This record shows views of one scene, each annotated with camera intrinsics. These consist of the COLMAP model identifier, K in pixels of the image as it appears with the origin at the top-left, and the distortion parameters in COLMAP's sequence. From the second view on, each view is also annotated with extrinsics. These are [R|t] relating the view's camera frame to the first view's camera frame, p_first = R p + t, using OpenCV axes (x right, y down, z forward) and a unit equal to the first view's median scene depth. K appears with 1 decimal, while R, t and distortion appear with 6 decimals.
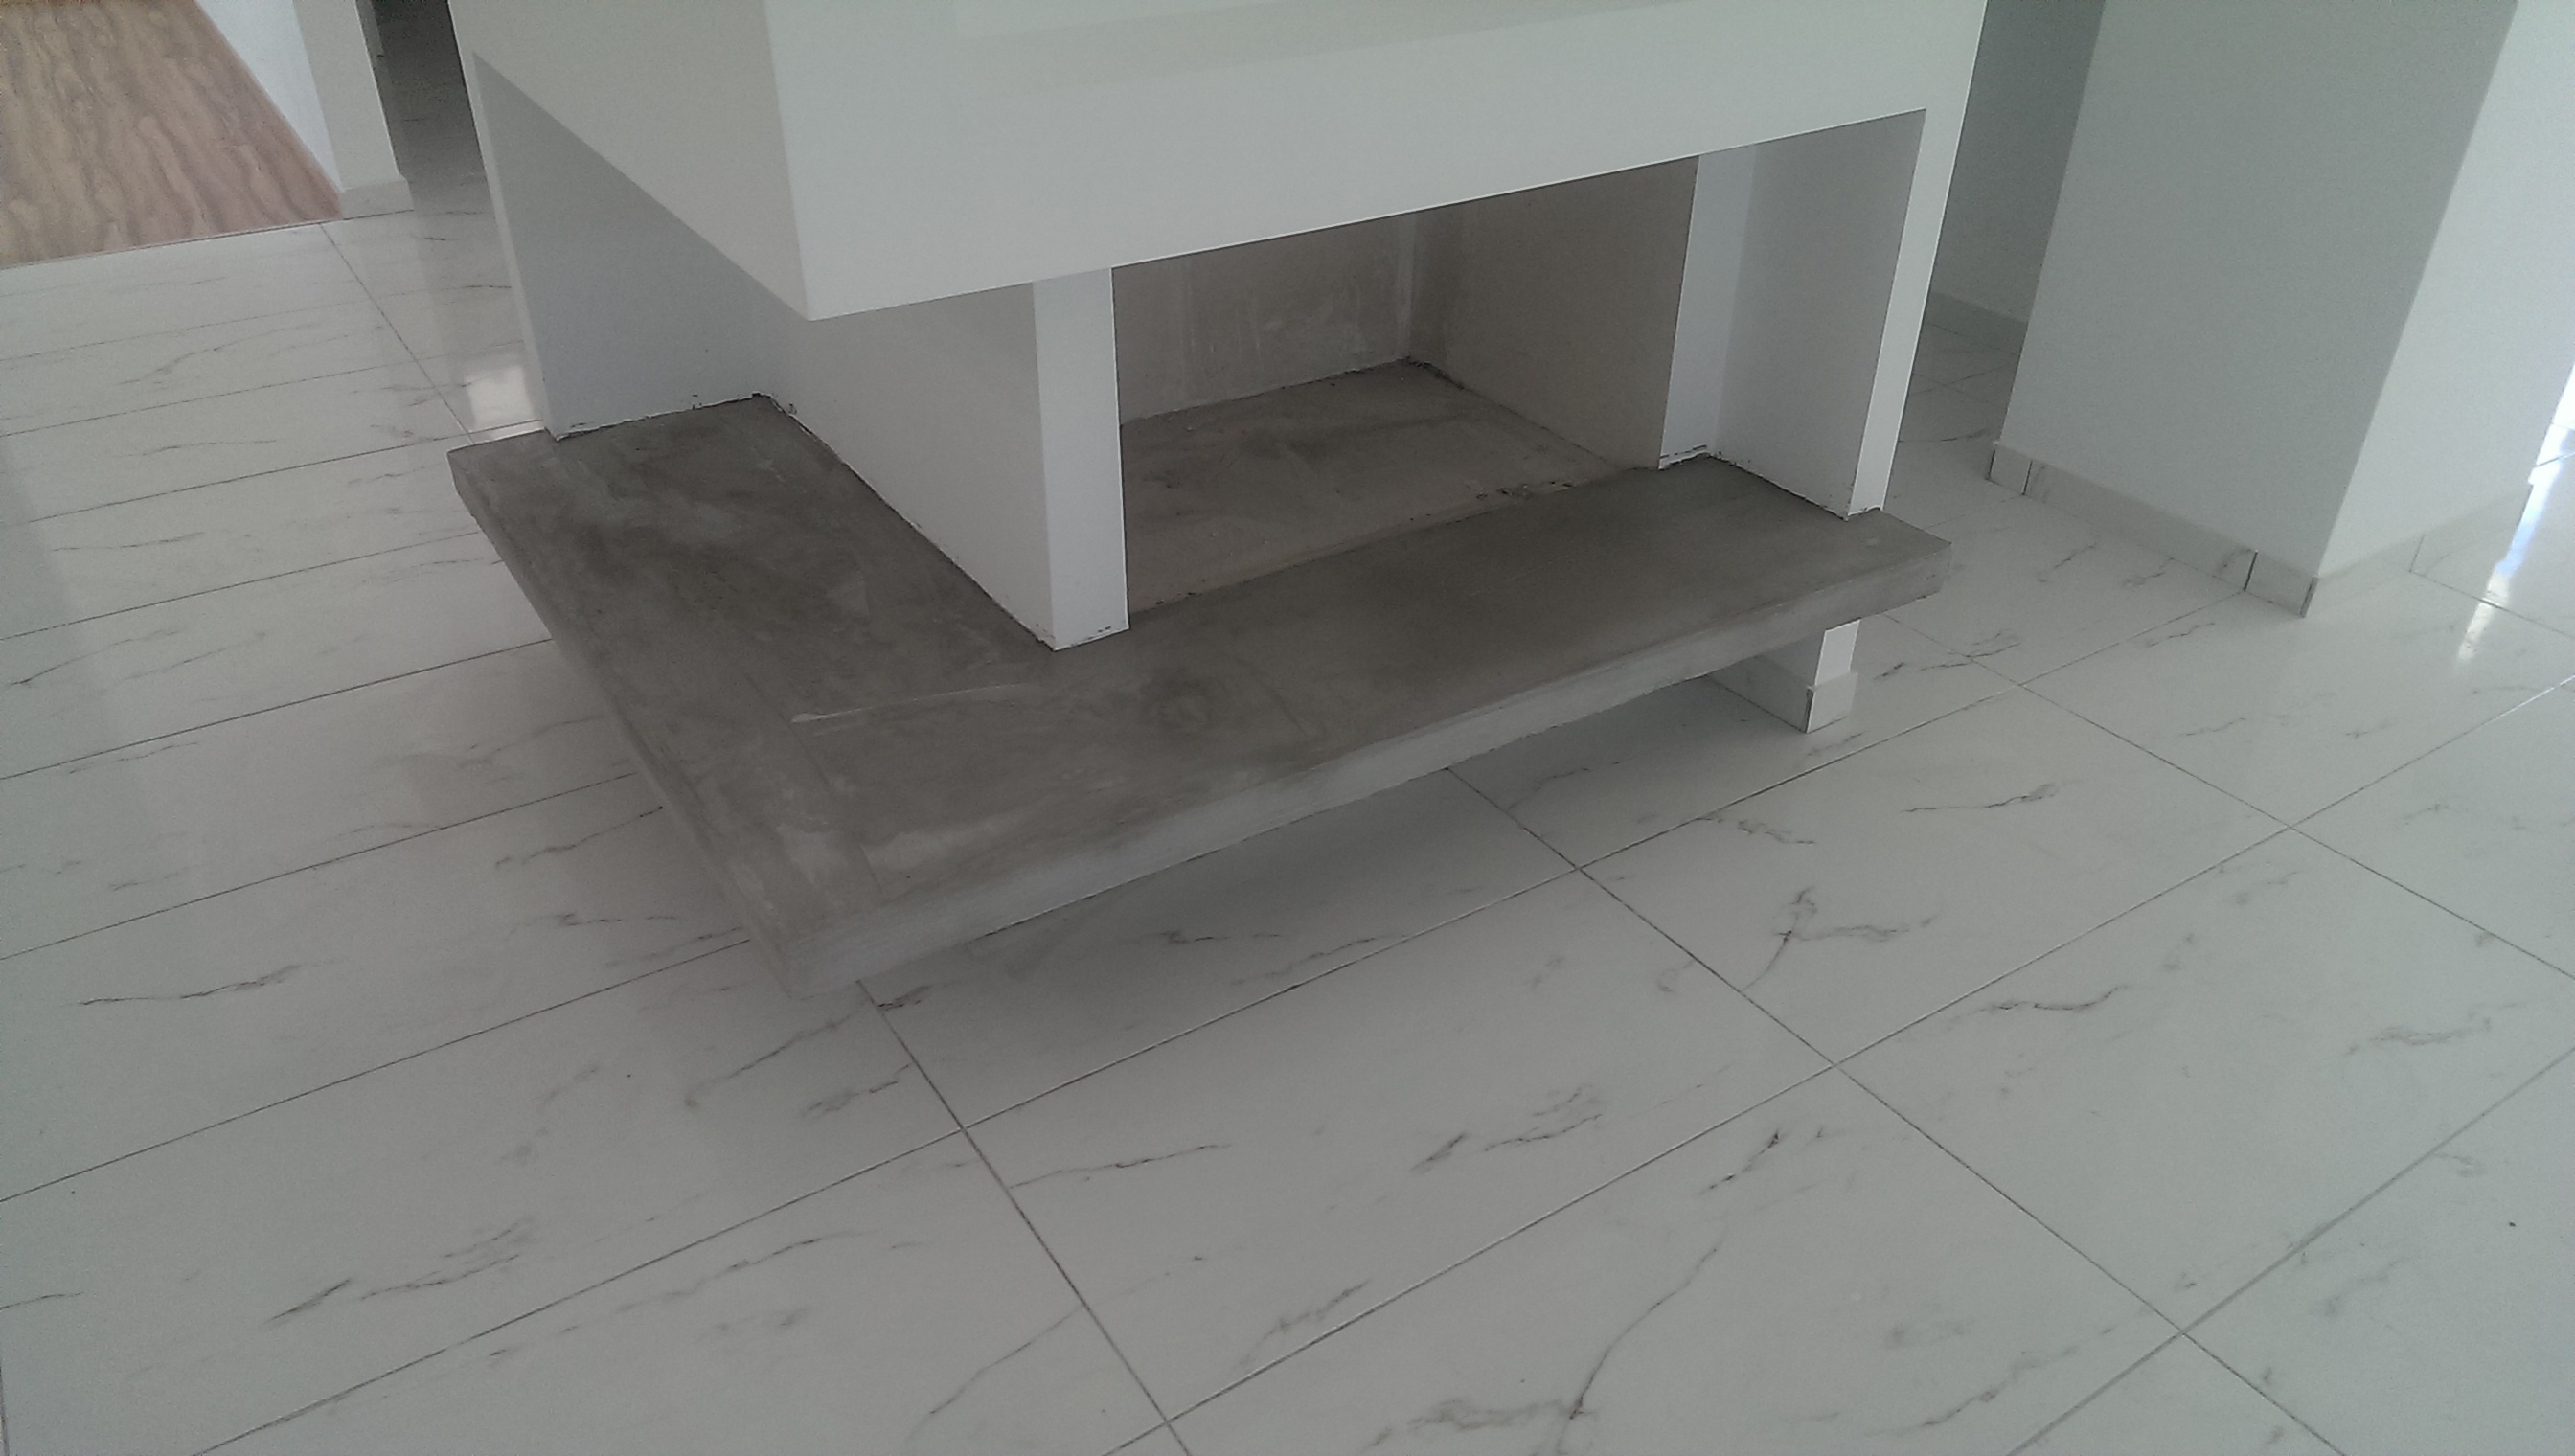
lens RADIAL K [[1847.5, 0, 1287.5], [0, 1847.5, 728.0], [0, 0, 1]] dist [0.101627, -0.147574]
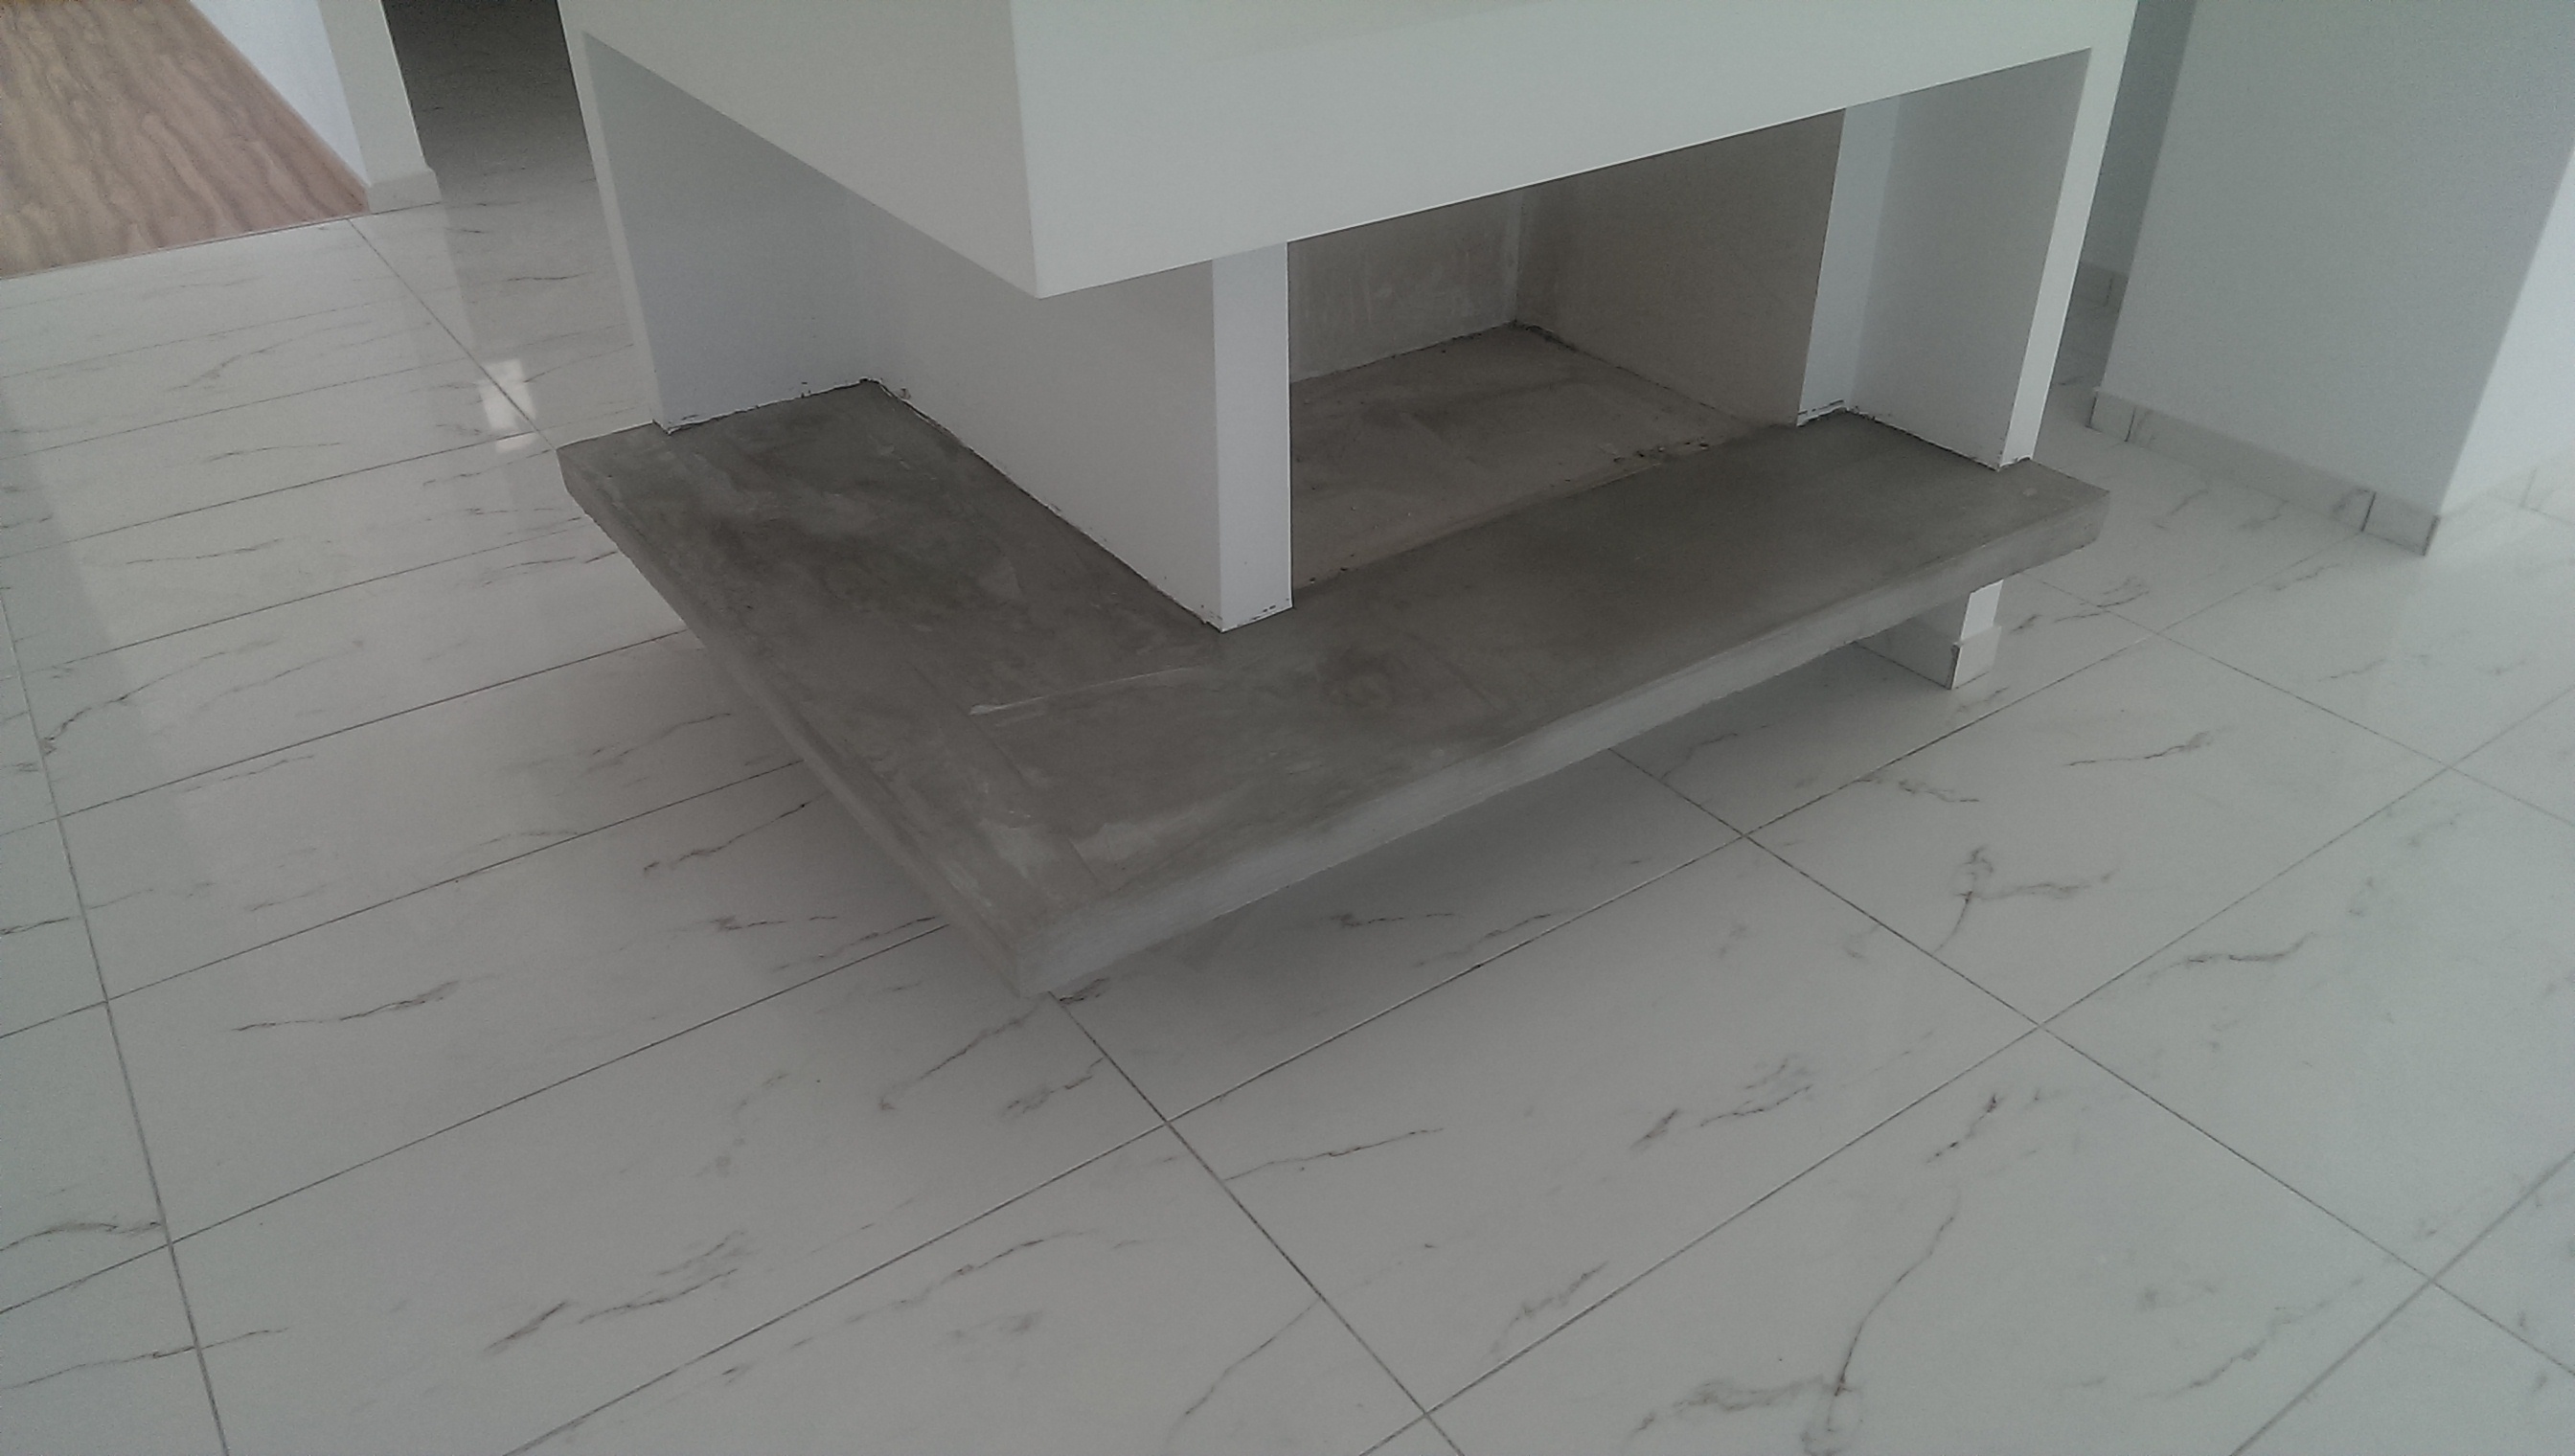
lens RADIAL K [[1858.4, 0, 1298.7], [0, 1858.4, 730.7], [0, 0, 1]] dist [0.104812, -0.151096]
pose [[0.999221, -0.034887, 0.018437, -0.102649], [0.034608, 0.999285, 0.015253, -0.003182], [-0.018956, -0.014603, 0.999714, 0.015626]]
